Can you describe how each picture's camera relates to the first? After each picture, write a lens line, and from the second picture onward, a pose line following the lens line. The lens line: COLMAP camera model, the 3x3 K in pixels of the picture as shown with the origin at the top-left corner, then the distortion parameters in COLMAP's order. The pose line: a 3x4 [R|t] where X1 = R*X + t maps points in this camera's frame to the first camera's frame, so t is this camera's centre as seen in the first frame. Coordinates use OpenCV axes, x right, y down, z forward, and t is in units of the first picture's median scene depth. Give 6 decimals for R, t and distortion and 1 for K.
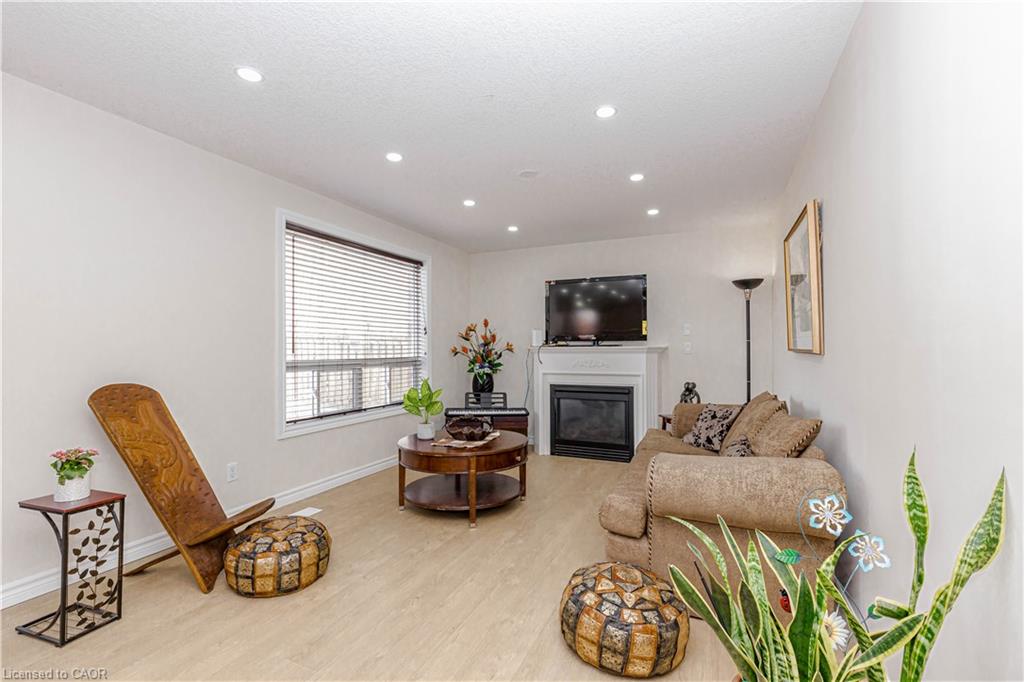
lens RADIAL K [[455.3, 0, 512.0], [0, 455.3, 341.0], [0, 0, 1]] dist [0.002822, 0.000267]
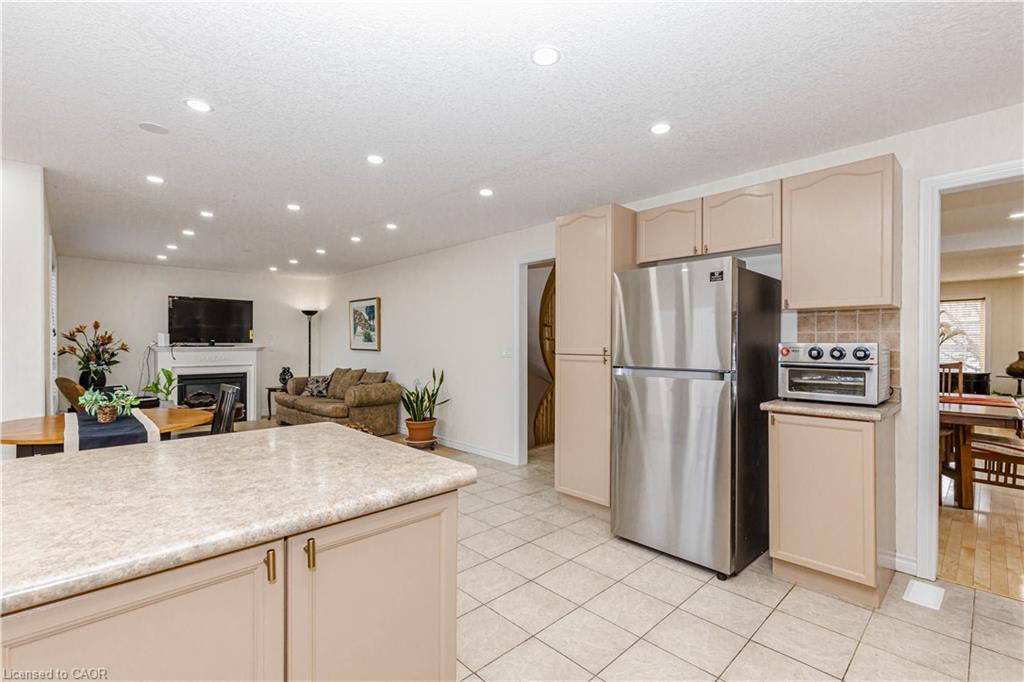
lens RADIAL K [[460.2, 0, 514.0], [0, 460.2, 344.1], [0, 0, 1]] dist [0.002442, 0.000335]
pose [[0.376942, 0.000419, 0.926237, -0.813591], [-0.018638, 0.999801, 0.007133, -0.023696], [-0.926049, -0.019951, 0.376875, -0.423708]]
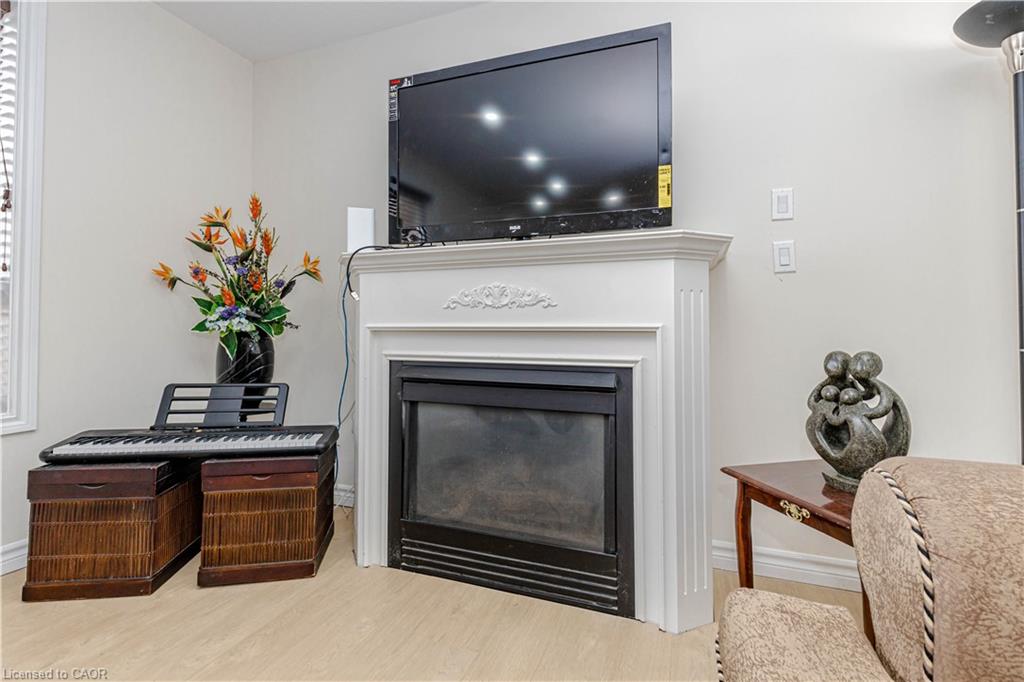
lens RADIAL K [[468.3, 0, 510.6], [0, 468.3, 315.9], [0, 0, 1]] dist [0.001151, 0.000050]
pose [[0.997747, 0.005311, 0.066878, 0.155487], [-0.004943, 0.999972, -0.005676, 0.063674], [-0.066906, 0.005332, 0.997745, 0.656721]]
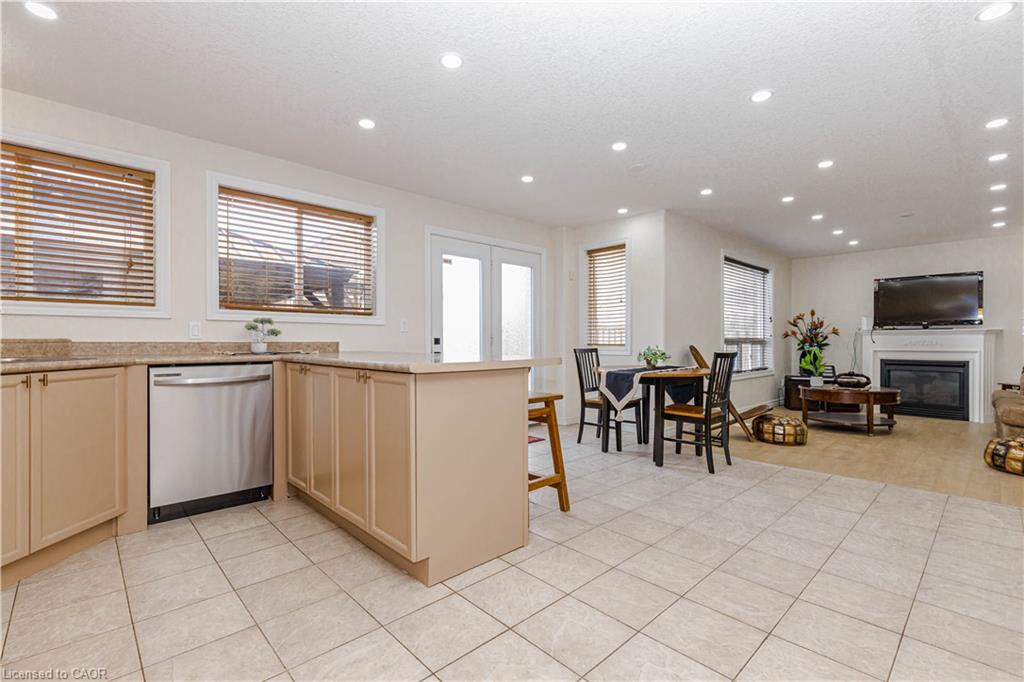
lens RADIAL K [[460.2, 0, 514.0], [0, 460.2, 344.1], [0, 0, 1]] dist [0.002442, 0.000335]
pose [[0.925591, 0.005395, -0.378486, -0.397291], [0.004045, 0.999700, 0.024143, 0.016568], [0.378503, -0.023878, 0.925292, -0.627916]]
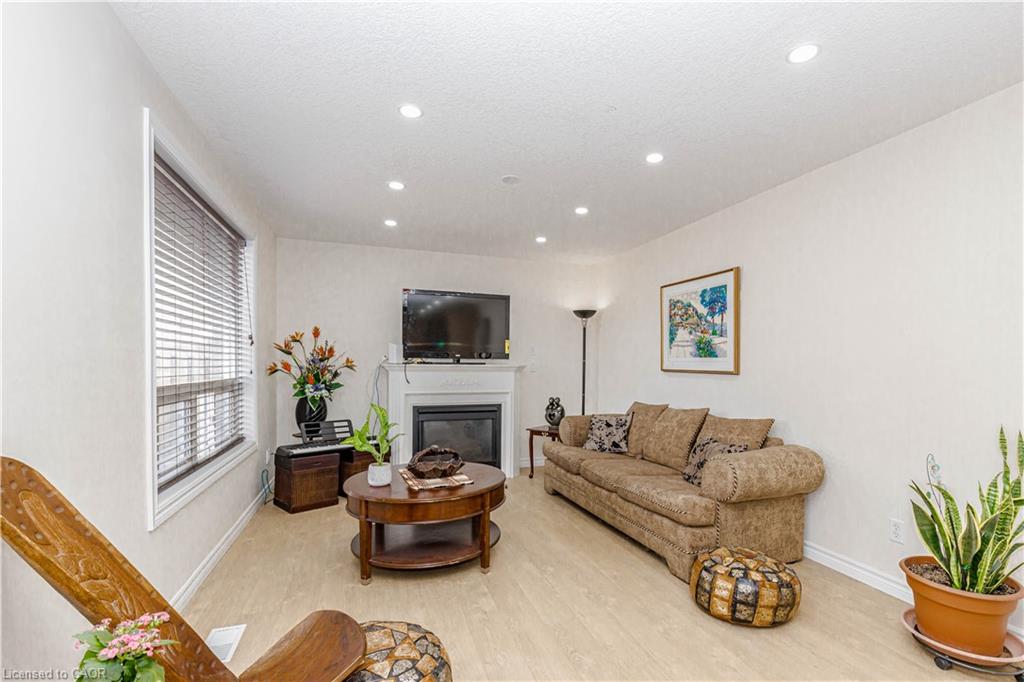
lens RADIAL K [[468.3, 0, 541.2], [0, 468.3, 367.8], [0, 0, 1]] dist [0.008419, -0.000052]
pose [[0.714439, 0.002924, 0.699691, -0.389294], [-0.021444, 0.999613, 0.017719, -0.001831], [-0.699369, -0.027663, 0.714226, 0.177275]]
